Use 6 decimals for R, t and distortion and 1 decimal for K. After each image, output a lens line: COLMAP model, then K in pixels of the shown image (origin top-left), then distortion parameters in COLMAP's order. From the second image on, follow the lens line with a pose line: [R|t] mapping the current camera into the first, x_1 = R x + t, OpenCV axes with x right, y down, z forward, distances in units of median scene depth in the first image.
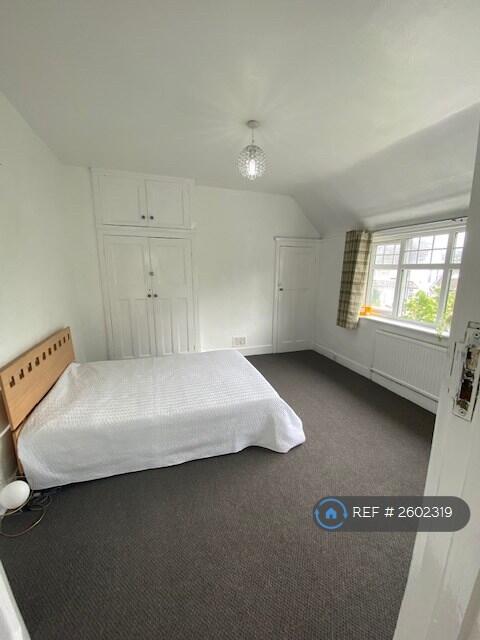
lens RADIAL K [[261.7, 0, 241.2], [0, 261.7, 323.1], [0, 0, 1]] dist [0.001326, -0.000006]
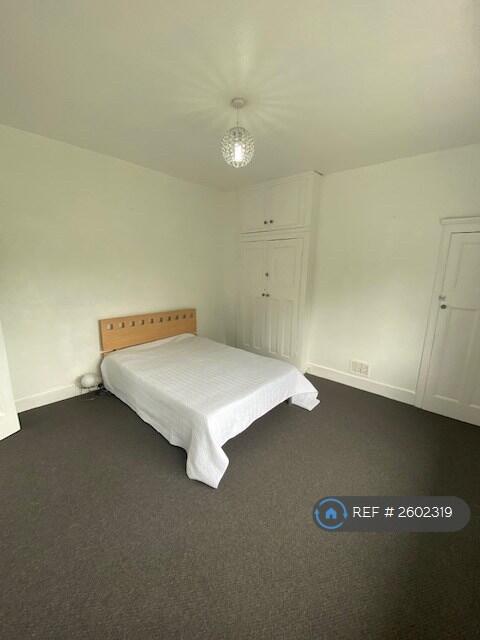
lens RADIAL K [[261.7, 0, 241.2], [0, 261.7, 323.1], [0, 0, 1]] dist [0.001326, -0.000006]
pose [[0.471553, 0.178619, -0.863559, 0.581555], [-0.189233, 0.976955, 0.098742, -0.083371], [0.861295, 0.116852, 0.494486, 0.417176]]
